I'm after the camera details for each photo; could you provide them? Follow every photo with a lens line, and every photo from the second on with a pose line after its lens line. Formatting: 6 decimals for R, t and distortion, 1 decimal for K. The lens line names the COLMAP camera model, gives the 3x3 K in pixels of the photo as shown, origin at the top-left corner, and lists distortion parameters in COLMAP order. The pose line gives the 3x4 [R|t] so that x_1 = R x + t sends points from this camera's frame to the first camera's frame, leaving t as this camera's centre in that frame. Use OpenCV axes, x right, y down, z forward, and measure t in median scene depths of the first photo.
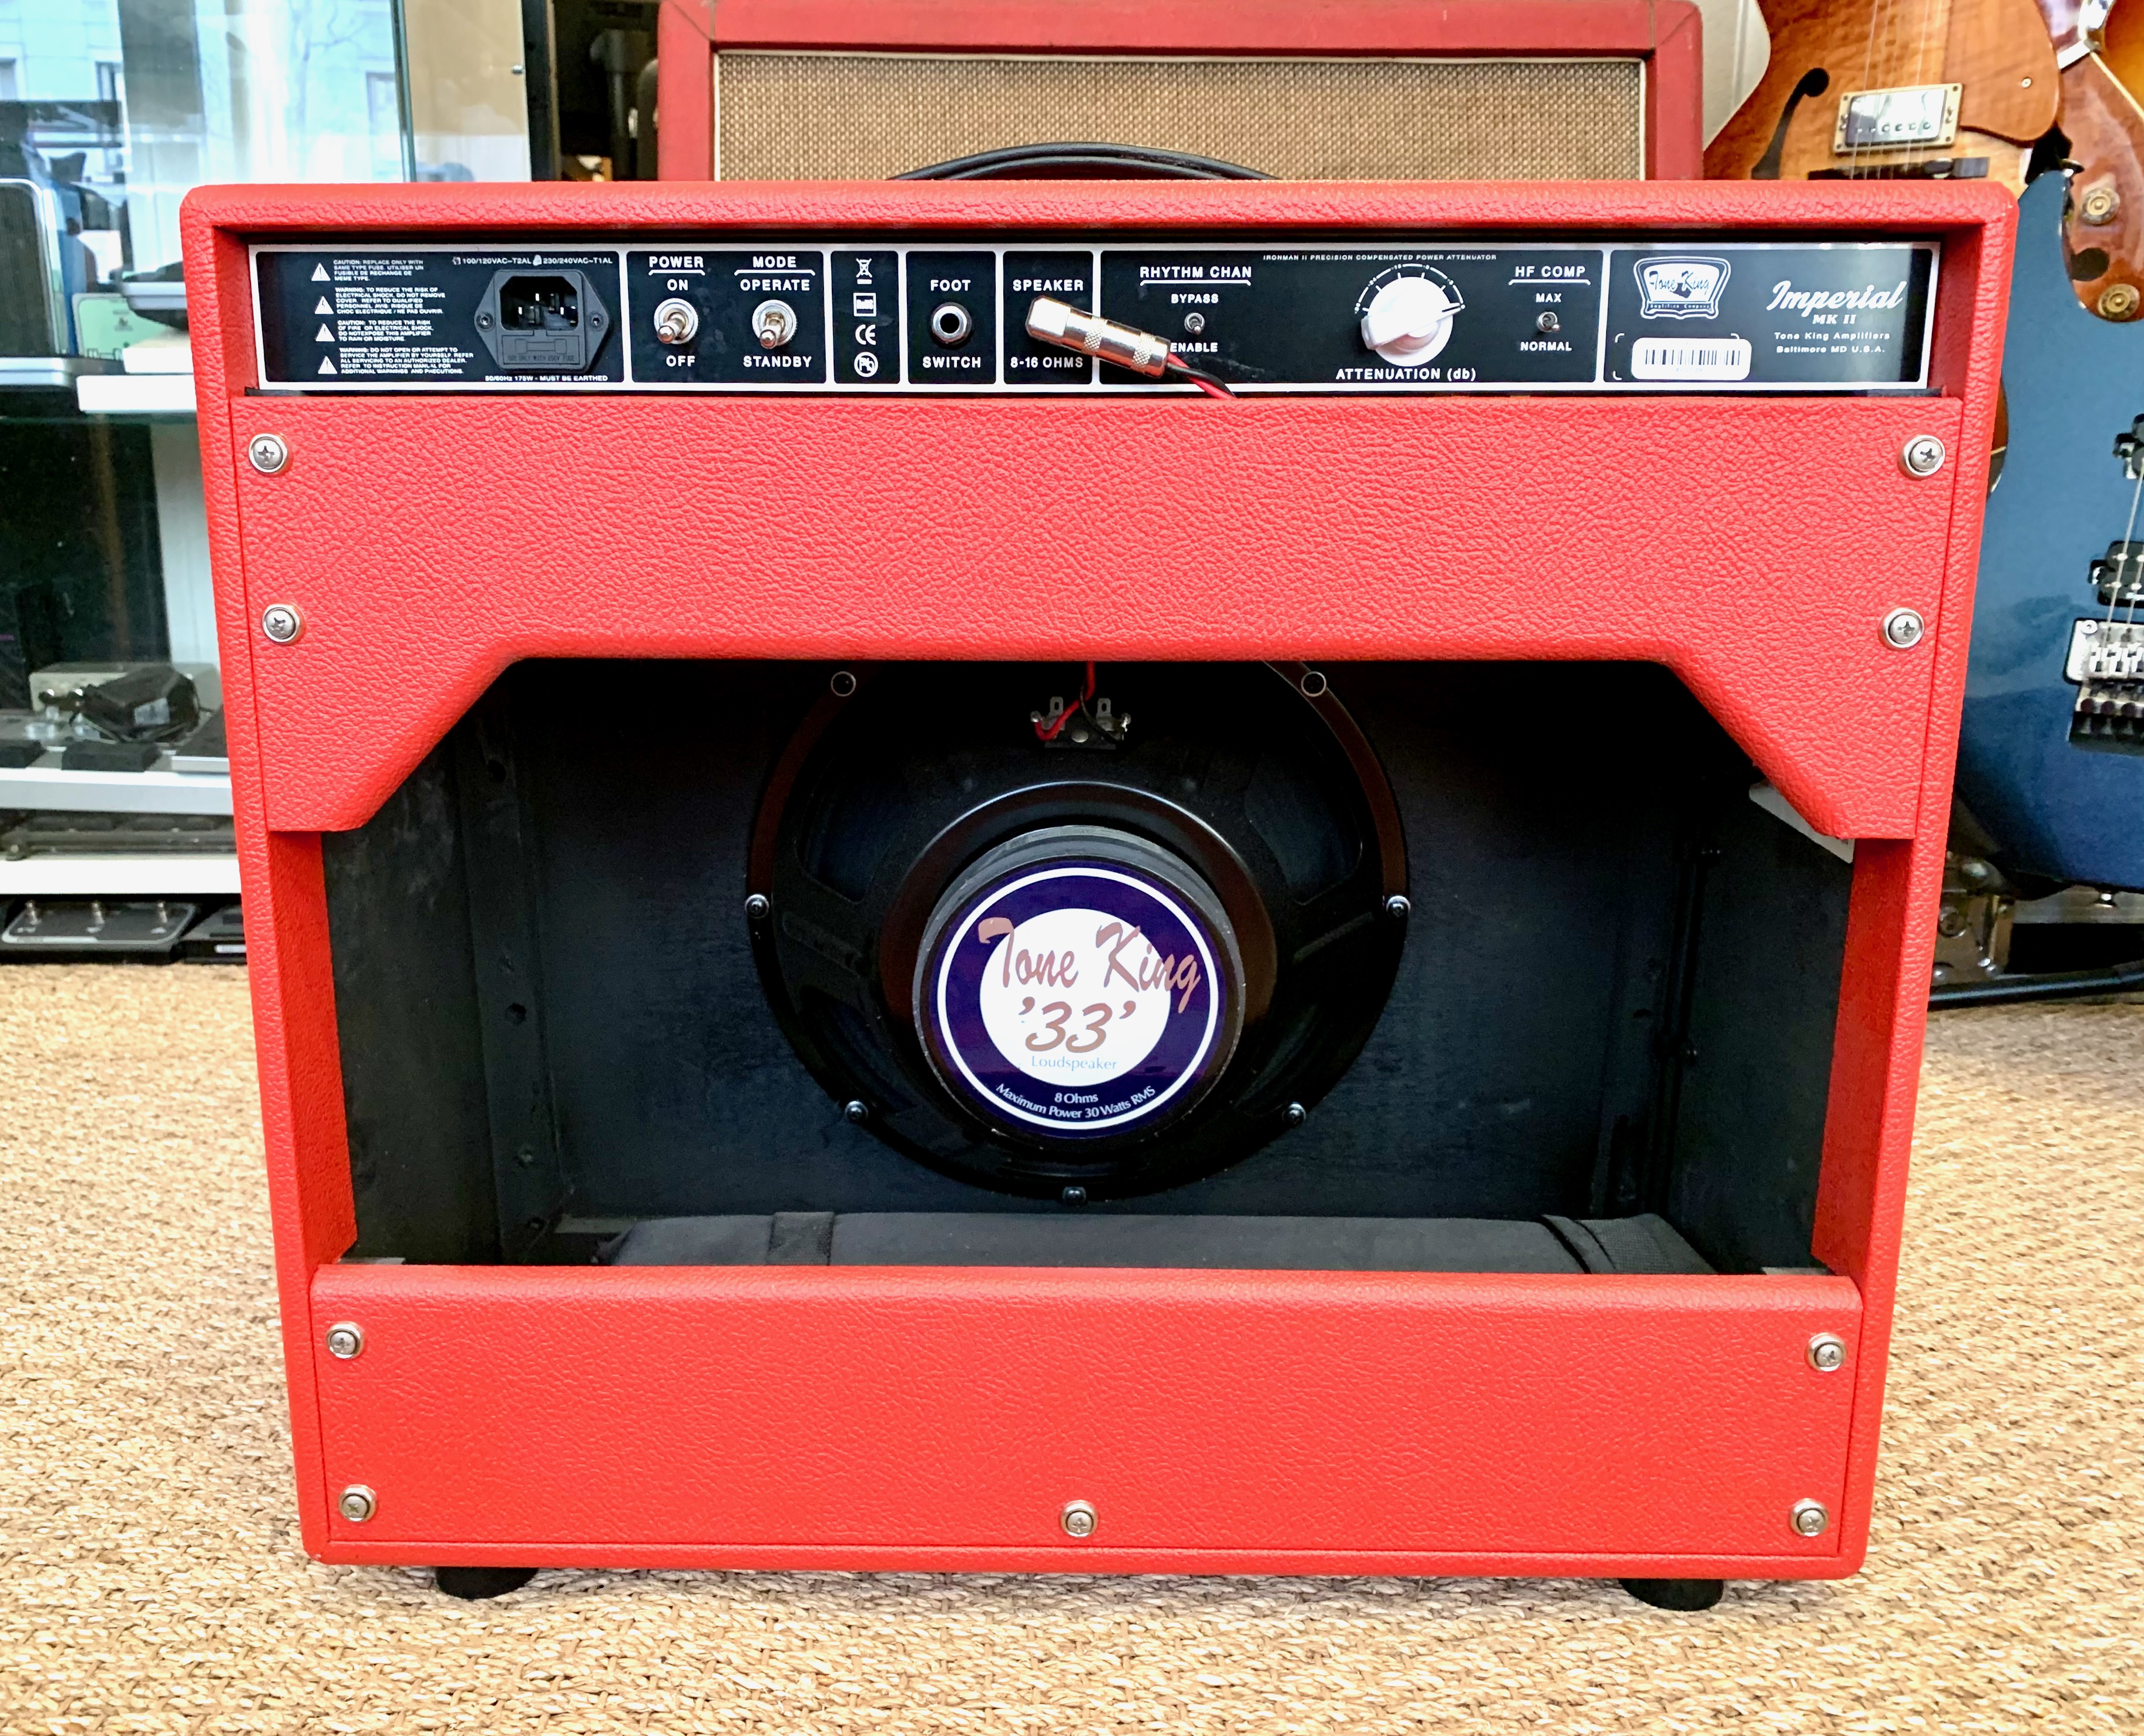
lens RADIAL K [[1724.9, 0, 1015.1], [0, 1724.9, 881.5], [0, 0, 1]] dist [0.032751, -0.053528]
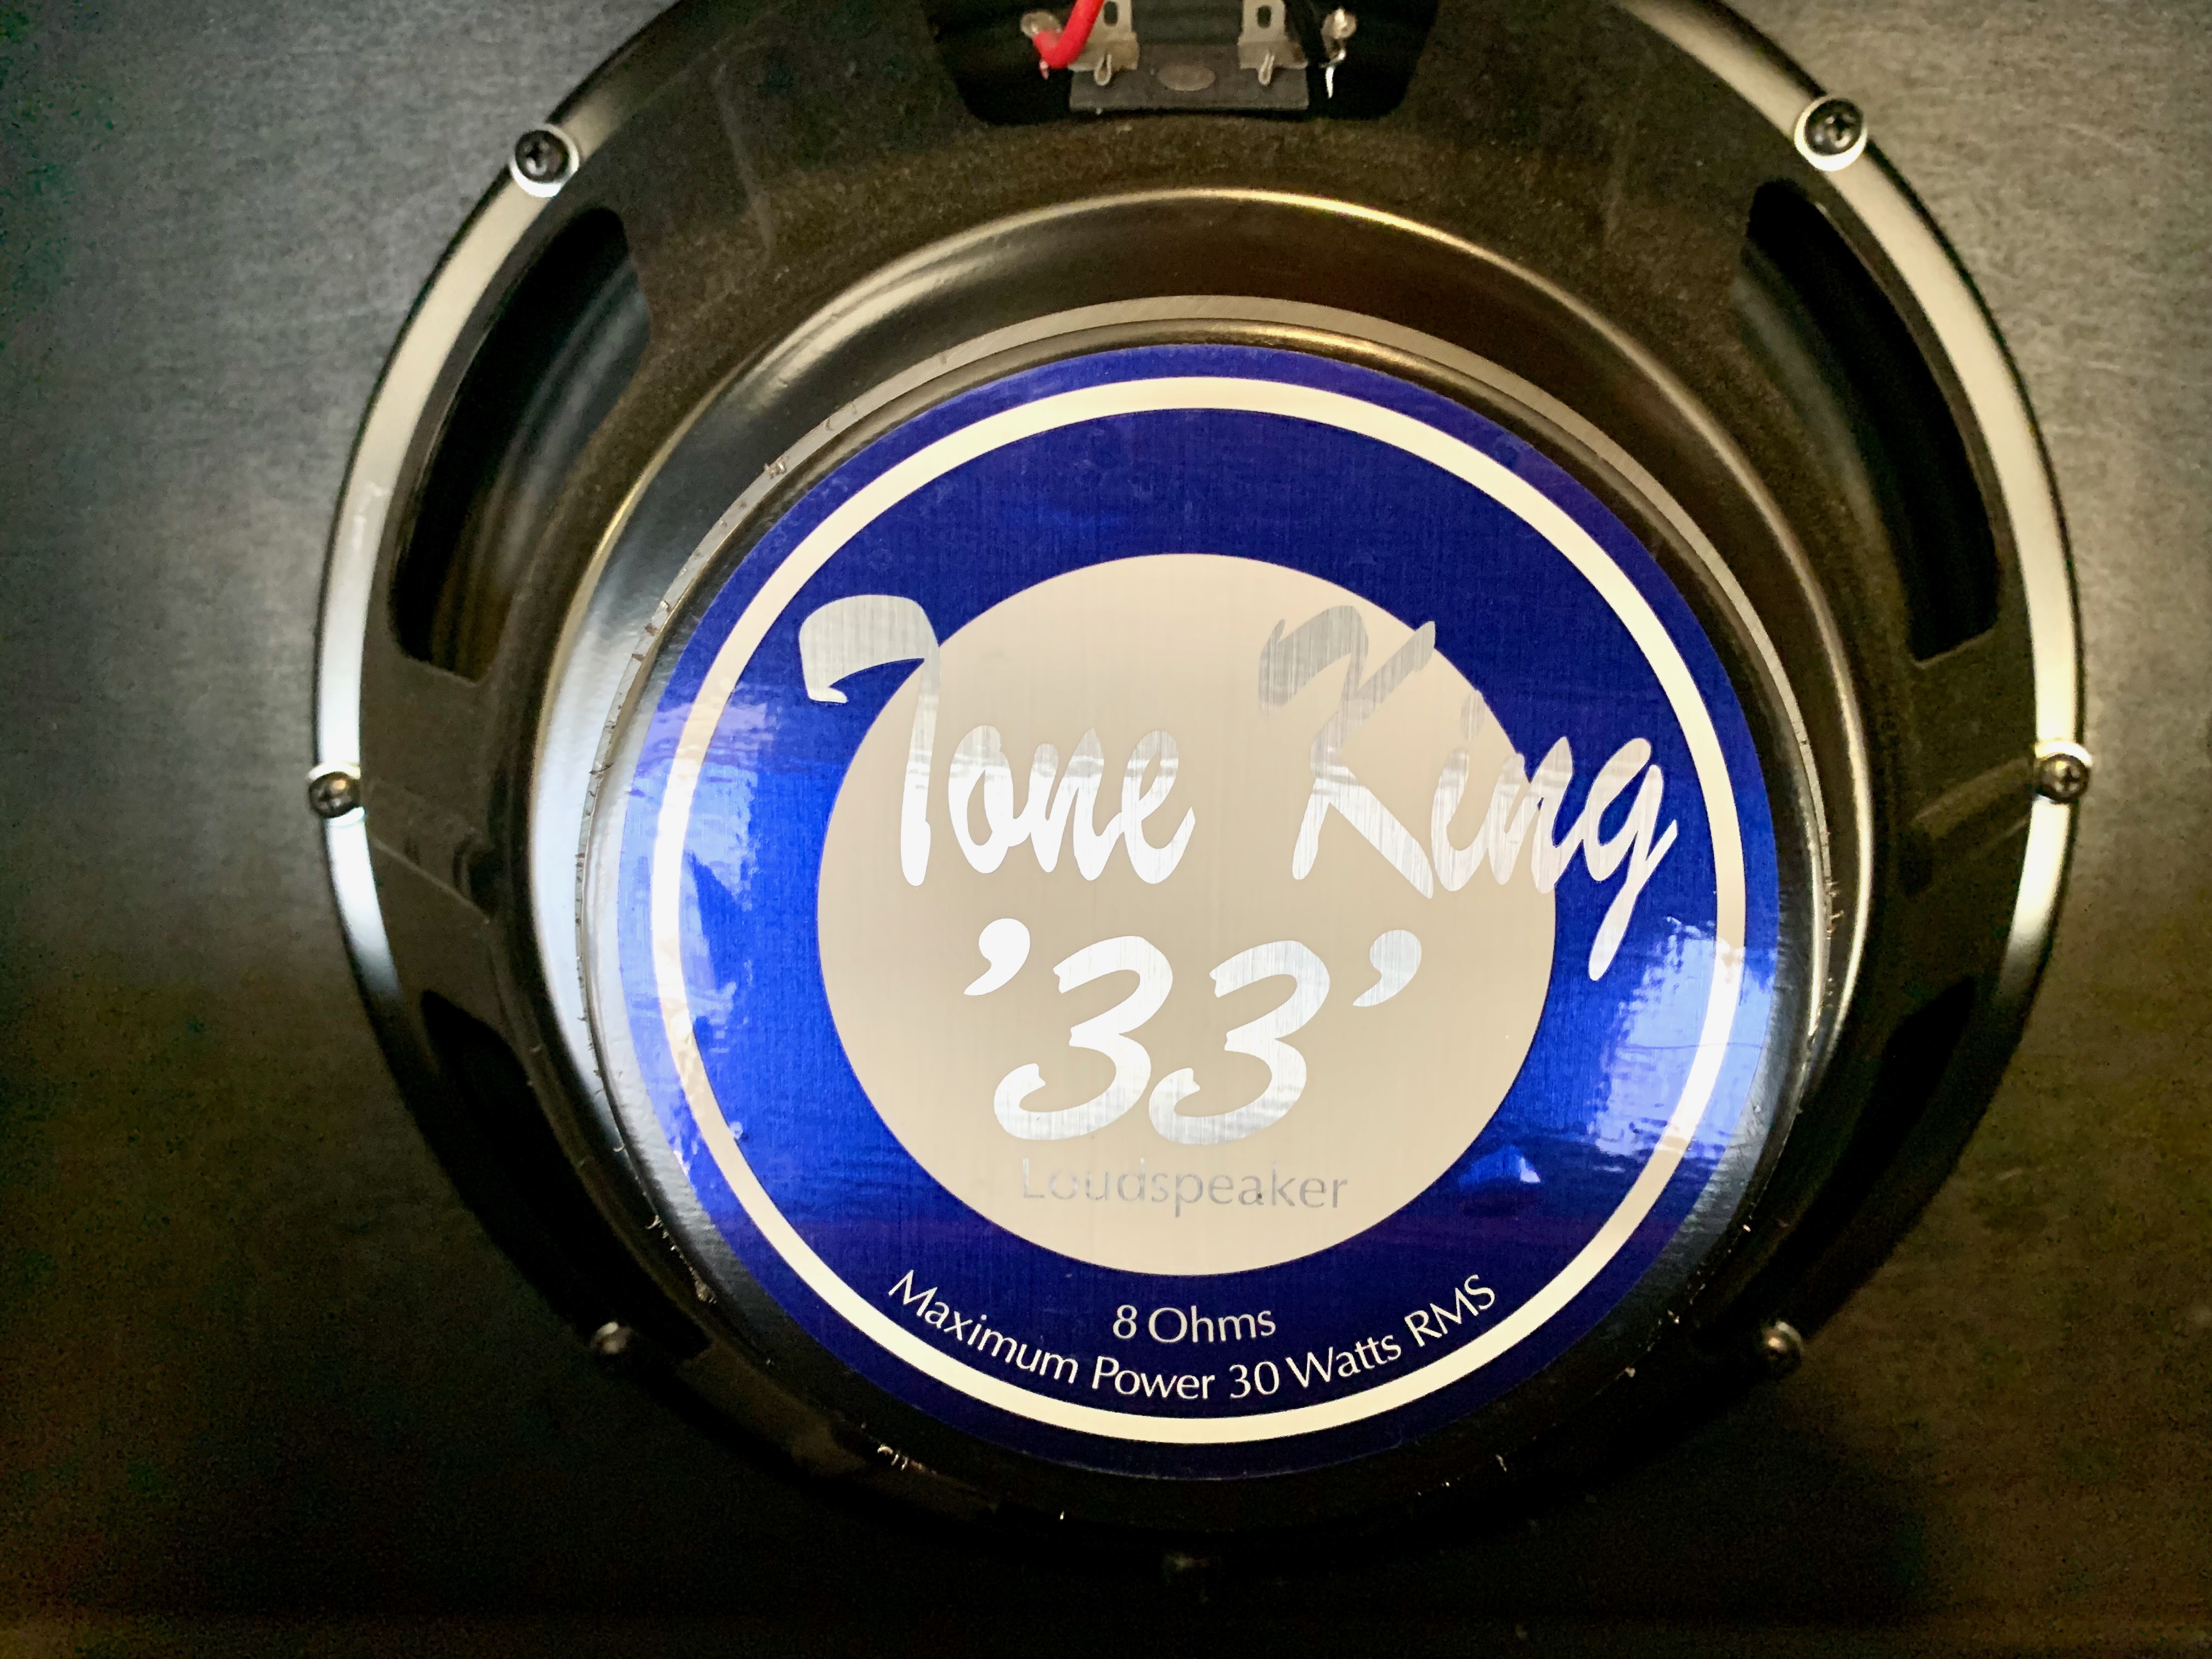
lens RADIAL K [[1684.4, 0, 1085.1], [0, 1684.4, 813.5], [0, 0, 1]] dist [0.020182, -0.040385]
pose [[0.999794, -0.011351, -0.016842, 0.029733], [0.008734, 0.988942, -0.148048, 0.106575], [0.018336, 0.147870, 0.988837, 0.901908]]
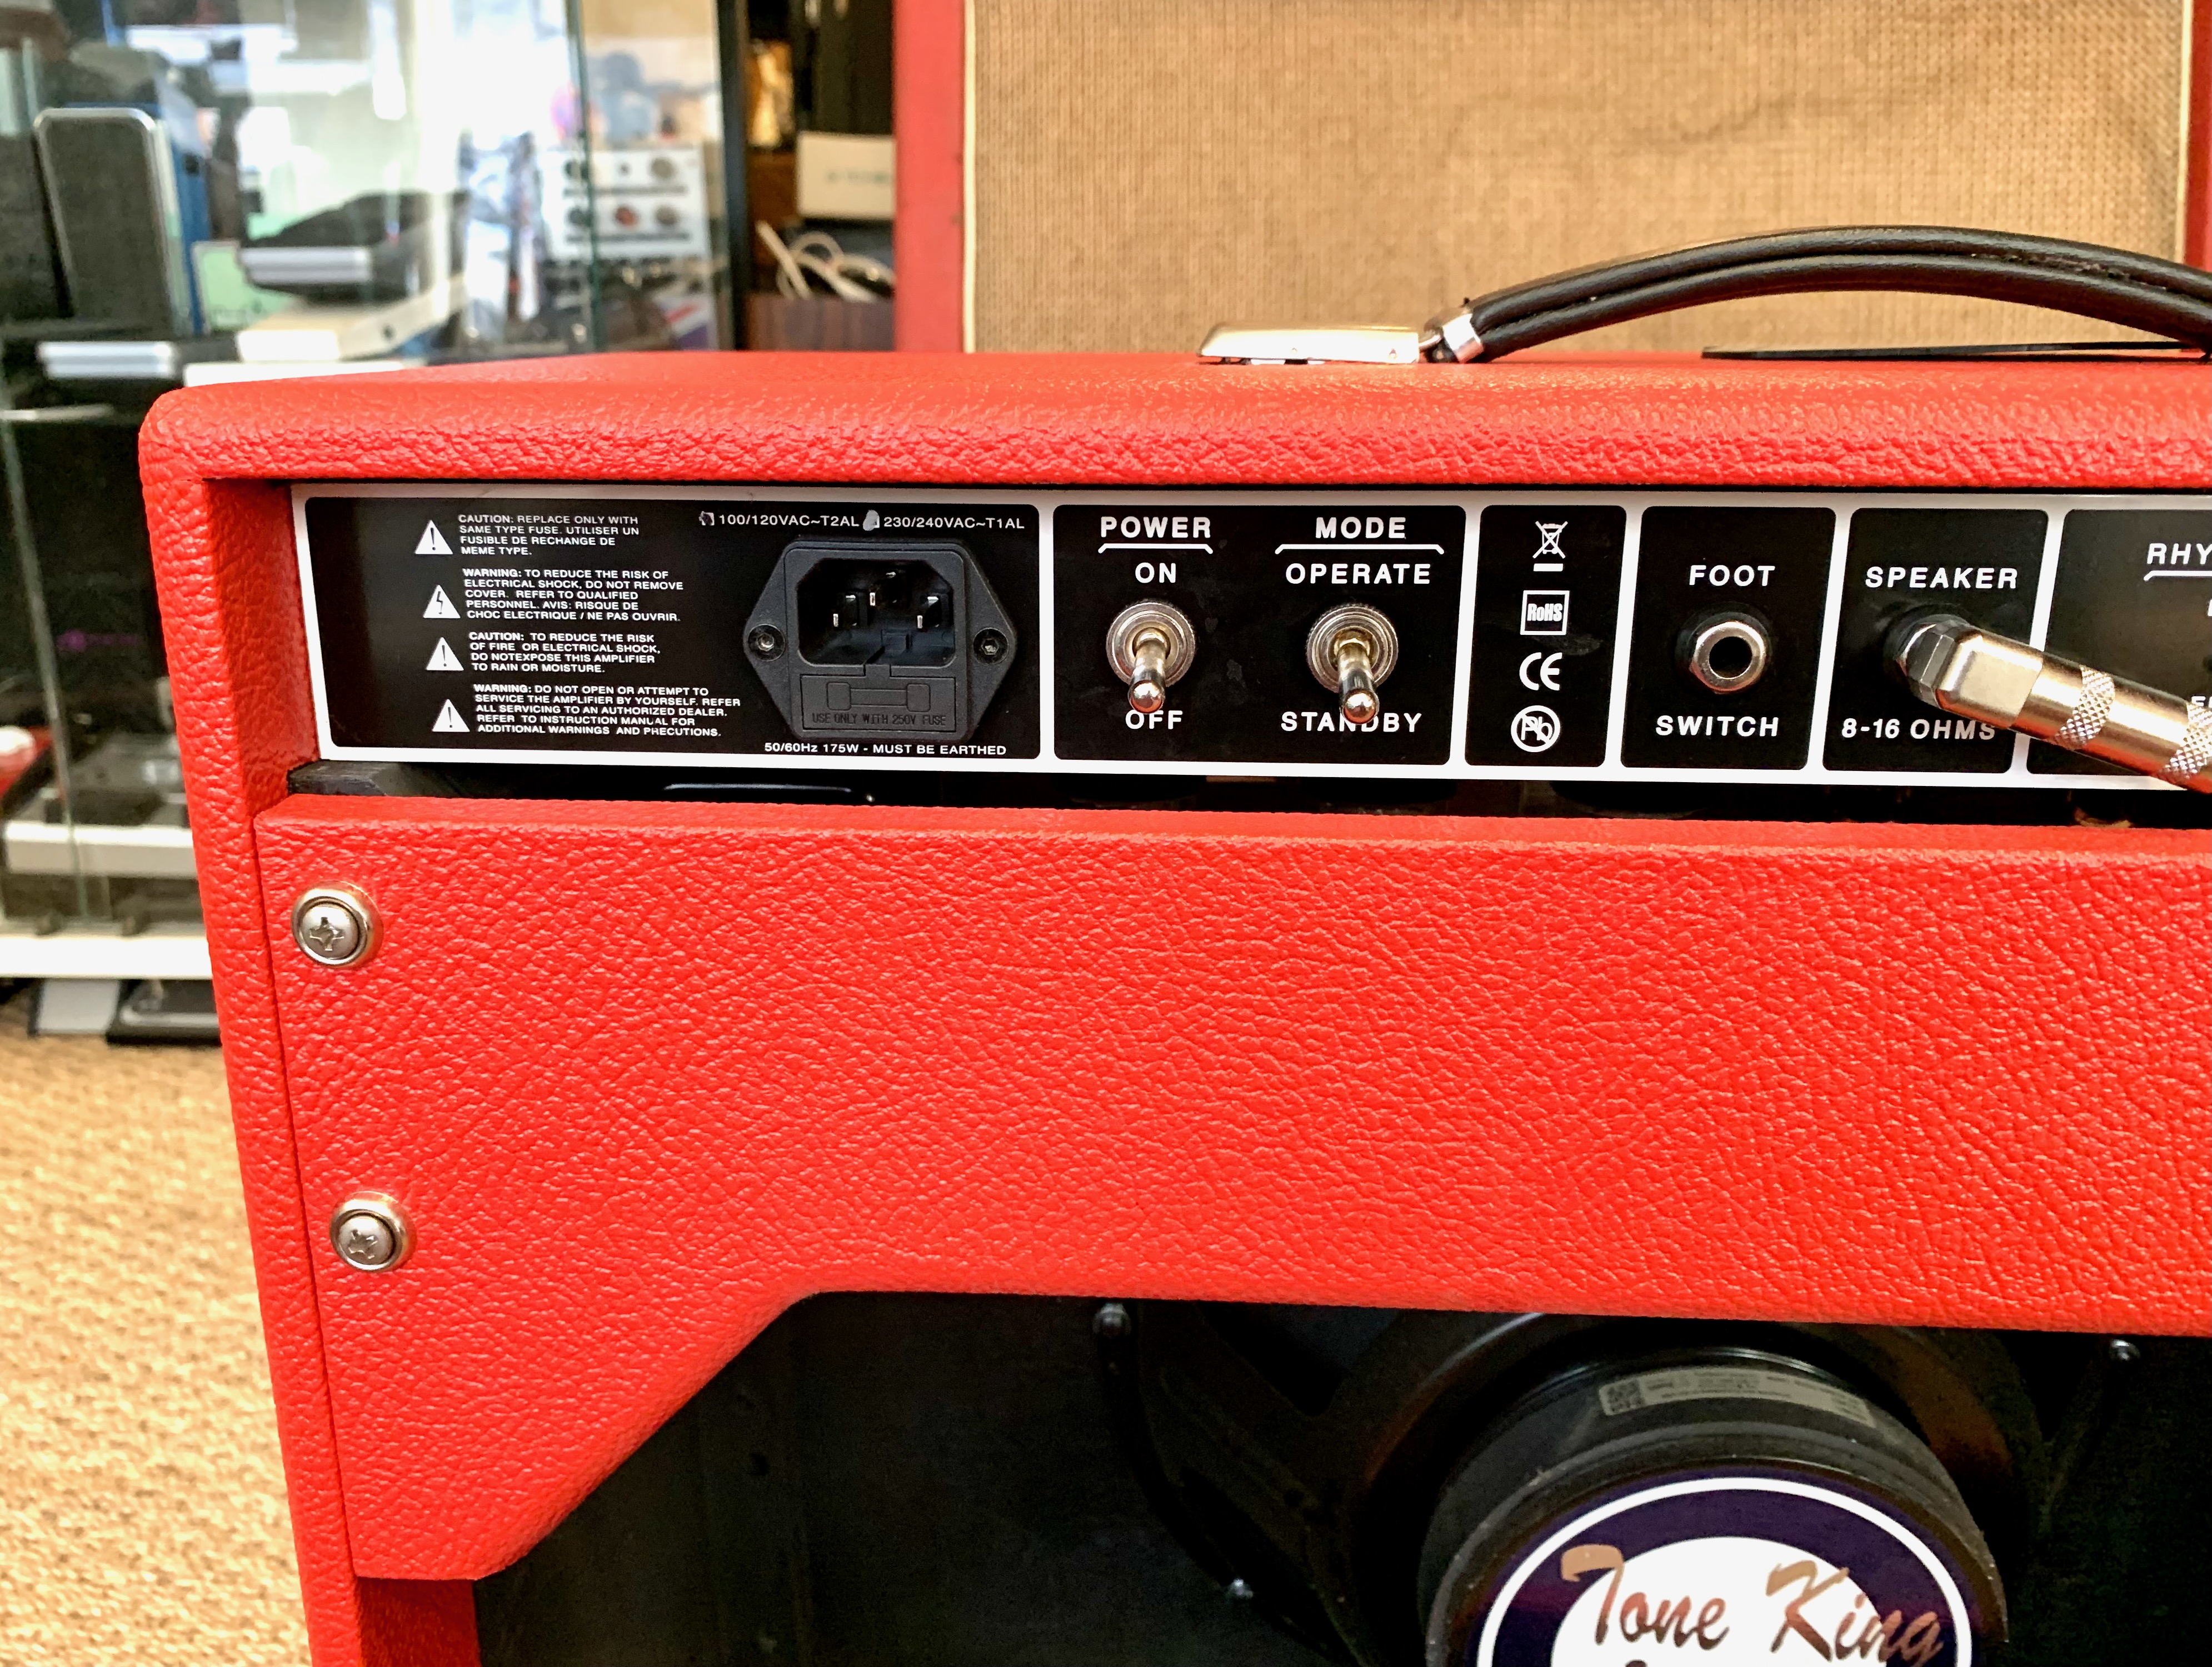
lens RADIAL K [[1650.2, 0, 1080.8], [0, 1650.2, 856.0], [0, 0, 1]] dist [0.032516, -0.032999]
pose [[0.999207, 0.010028, -0.038534, -0.197565], [-0.007572, 0.997961, 0.063378, -0.294425], [0.039091, -0.063036, 0.997245, 0.531633]]
